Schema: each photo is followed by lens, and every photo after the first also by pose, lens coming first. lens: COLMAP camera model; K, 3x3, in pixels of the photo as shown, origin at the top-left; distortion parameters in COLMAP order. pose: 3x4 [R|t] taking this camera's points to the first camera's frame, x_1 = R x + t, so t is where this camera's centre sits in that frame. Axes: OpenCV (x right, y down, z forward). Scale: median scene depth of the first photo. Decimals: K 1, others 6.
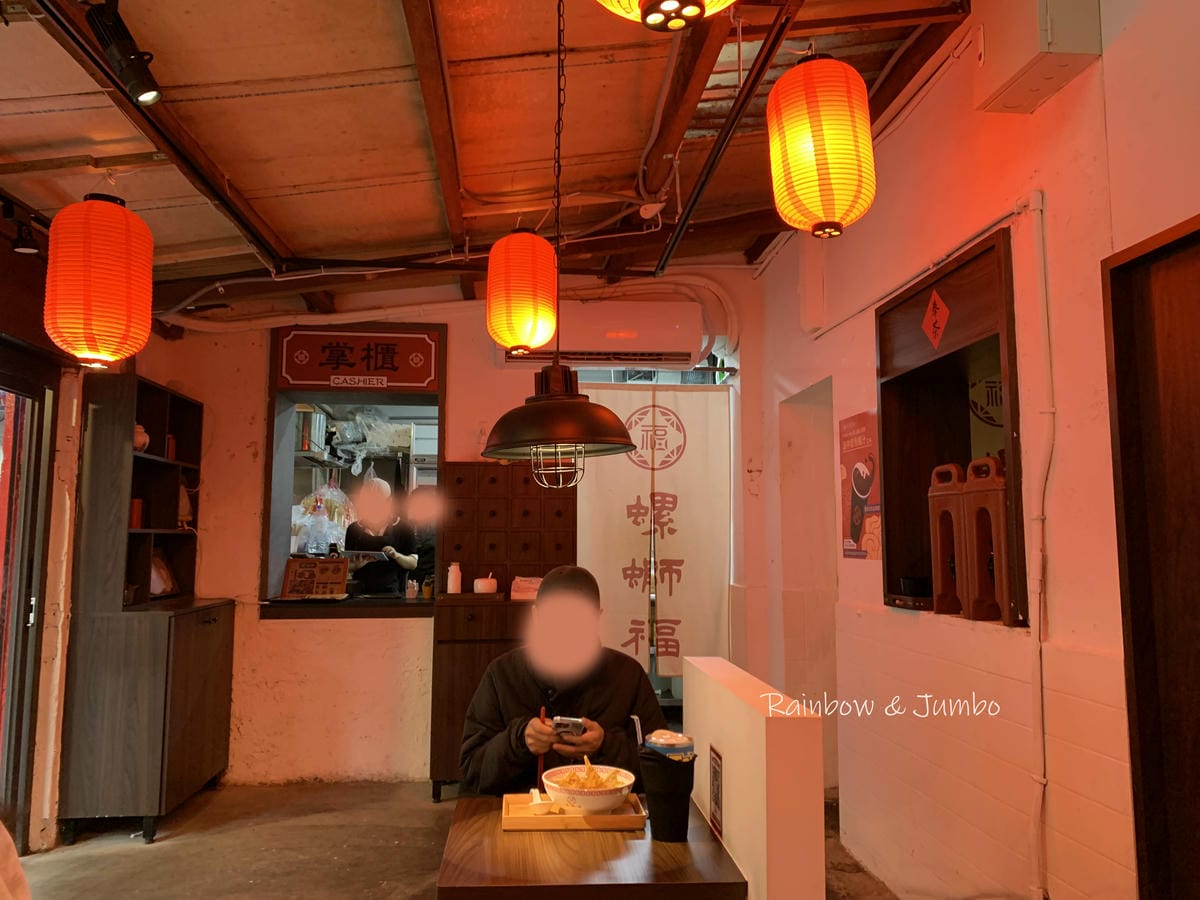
lens RADIAL K [[919.1, 0, 600.0], [0, 919.1, 450.0], [0, 0, 1]] dist [0.004391, -0.000704]
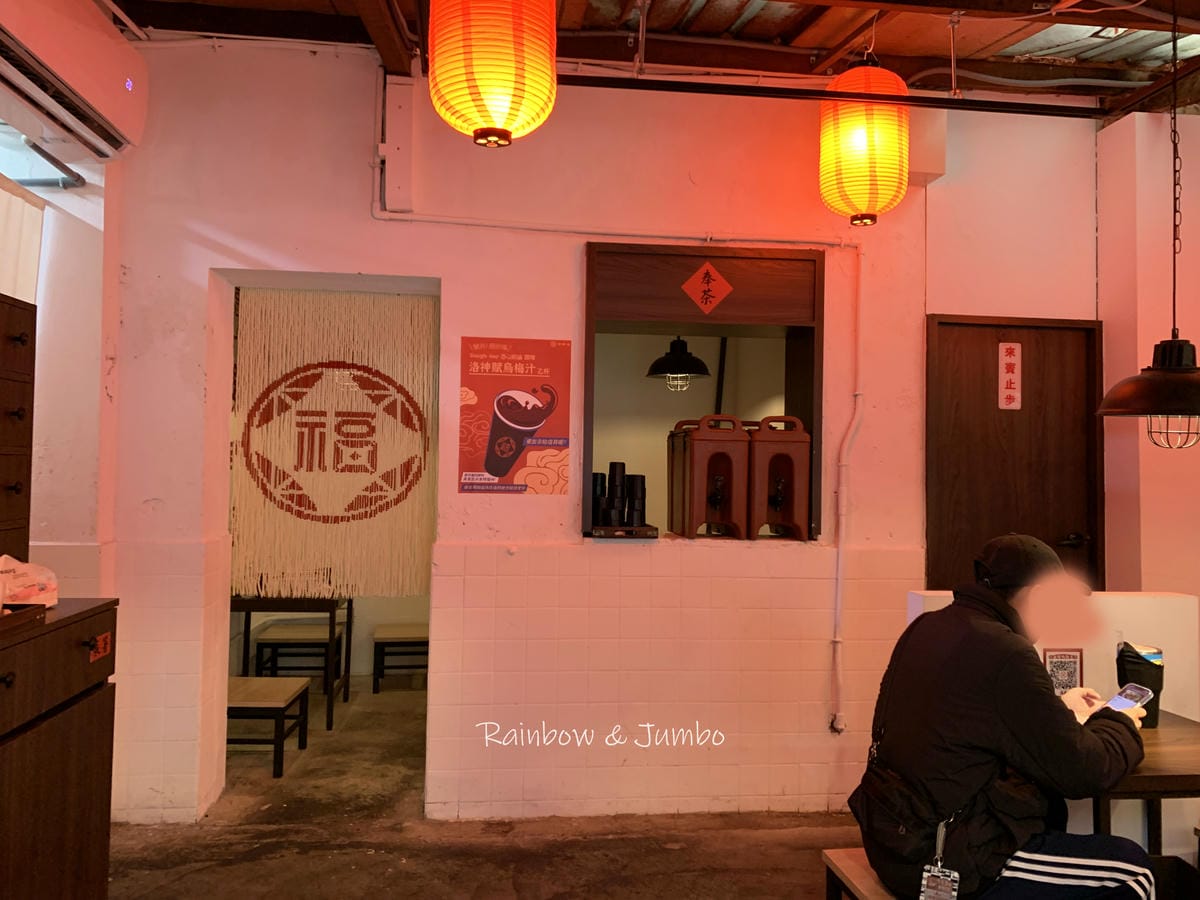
lens RADIAL K [[919.1, 0, 600.0], [0, 919.1, 450.0], [0, 0, 1]] dist [0.004391, -0.000704]
pose [[-0.015734, 0.009583, 0.999830, -0.685772], [-0.116288, 0.993151, -0.011349, 0.078416], [-0.993091, -0.116447, -0.014512, 0.978916]]
